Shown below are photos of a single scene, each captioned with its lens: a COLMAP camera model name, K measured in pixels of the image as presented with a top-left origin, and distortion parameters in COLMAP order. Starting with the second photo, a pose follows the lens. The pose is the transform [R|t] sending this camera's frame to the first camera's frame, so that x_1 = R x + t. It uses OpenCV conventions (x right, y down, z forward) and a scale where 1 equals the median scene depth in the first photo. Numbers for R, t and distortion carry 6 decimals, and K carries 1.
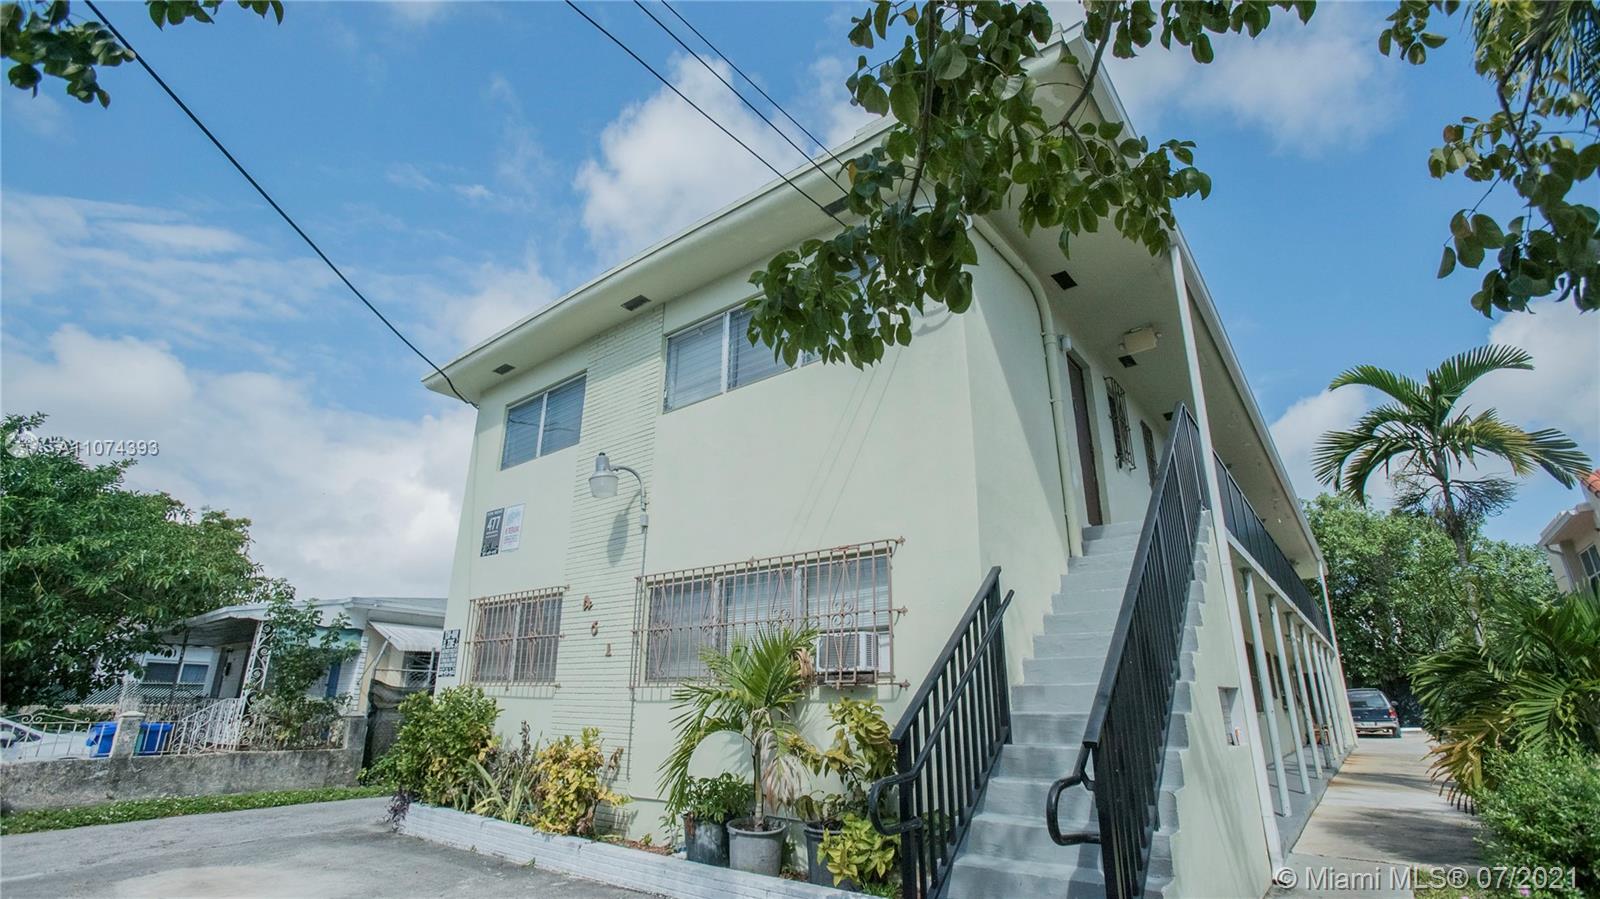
lens RADIAL K [[733.7, 0, 791.6], [0, 733.7, 453.1], [0, 0, 1]] dist [-0.066354, 0.025840]
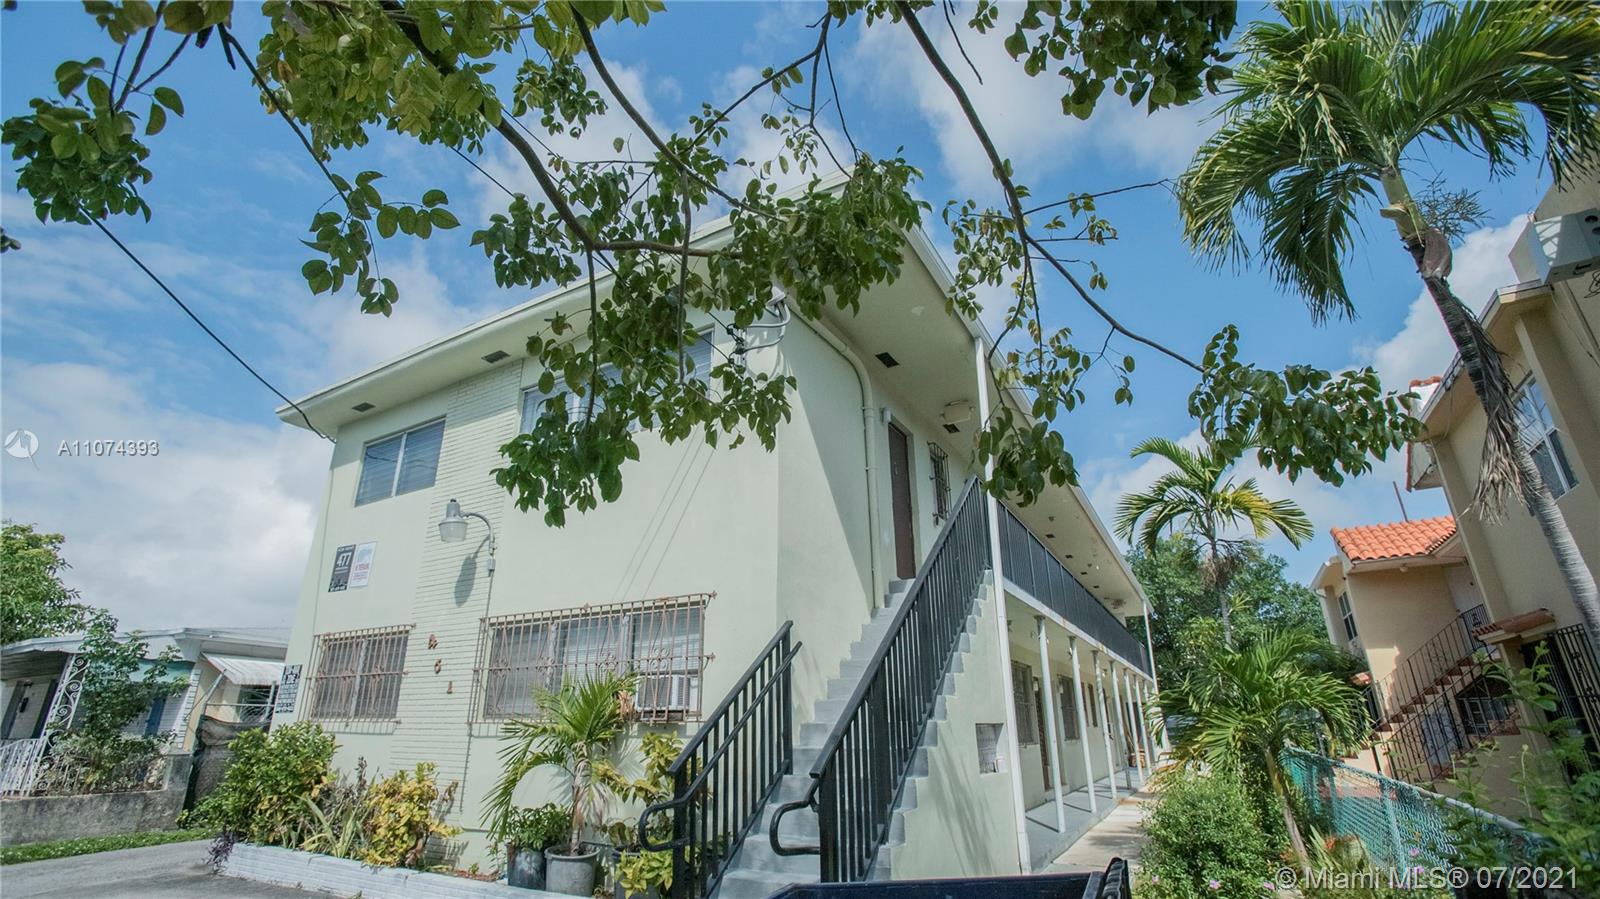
lens RADIAL K [[733.7, 0, 792.6], [0, 733.7, 453.6], [0, 0, 1]] dist [-0.066354, 0.025840]
pose [[0.987697, 0.042354, 0.150537, 0.061450], [-0.036953, 0.998575, -0.038496, -0.041669], [-0.151953, 0.032460, 0.987855, -0.104780]]
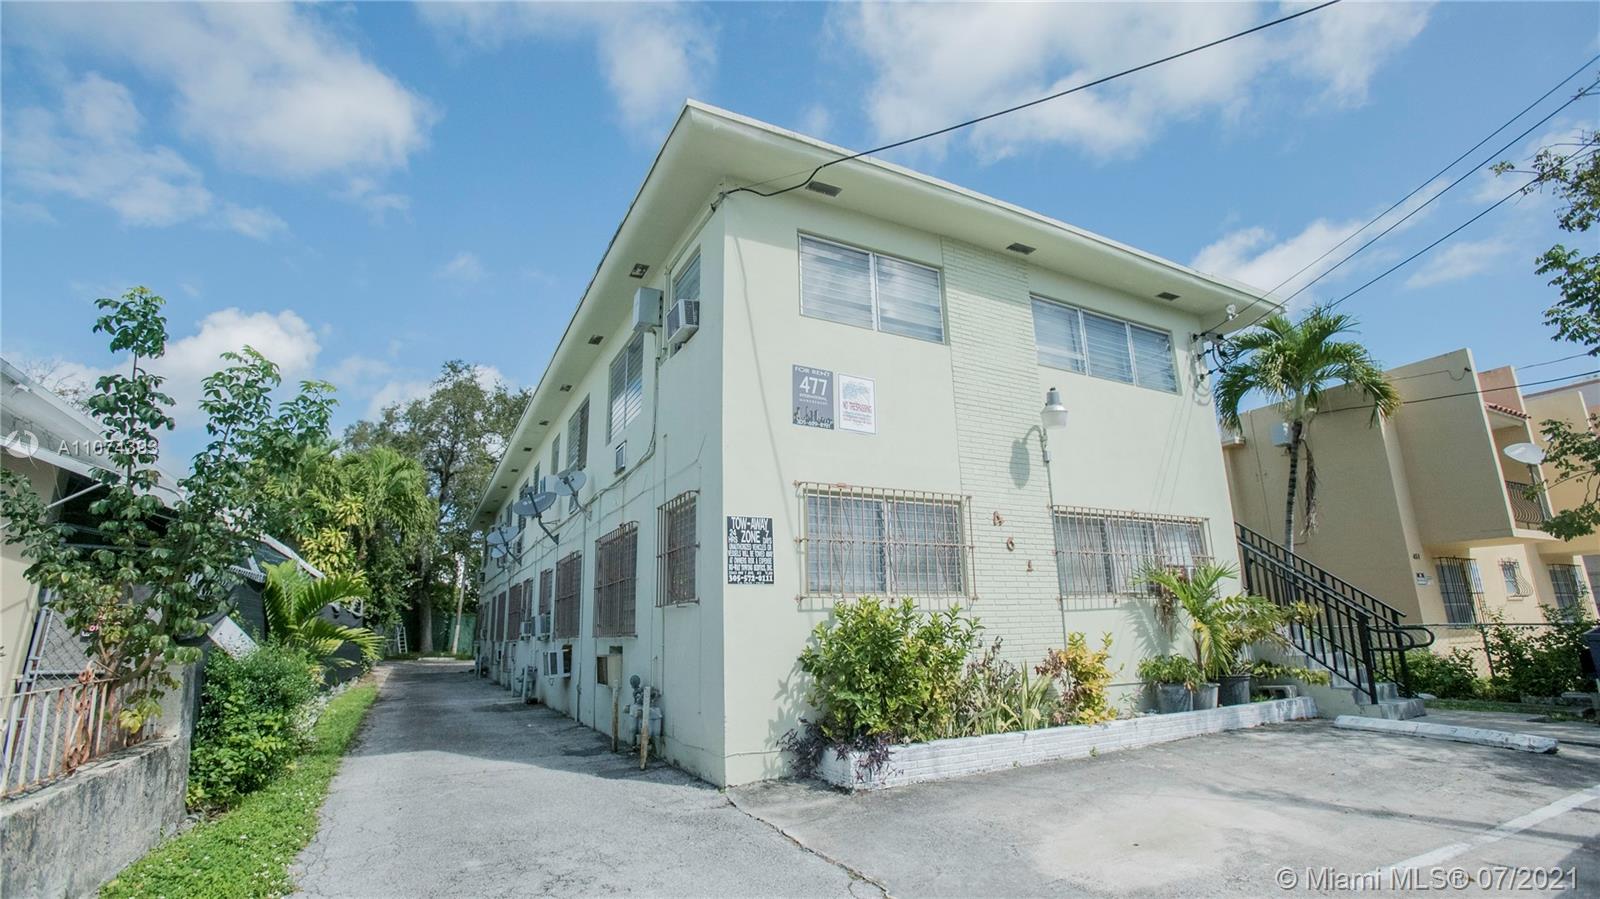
lens RADIAL K [[733.7, 0, 799.6], [0, 733.7, 447.4], [0, 0, 1]] dist [-0.066354, 0.025840]
pose [[0.411561, 0.206959, 0.887573, -1.290295], [-0.286932, 0.953775, -0.089347, 0.275231], [-0.865036, -0.217902, 0.451920, 0.779047]]
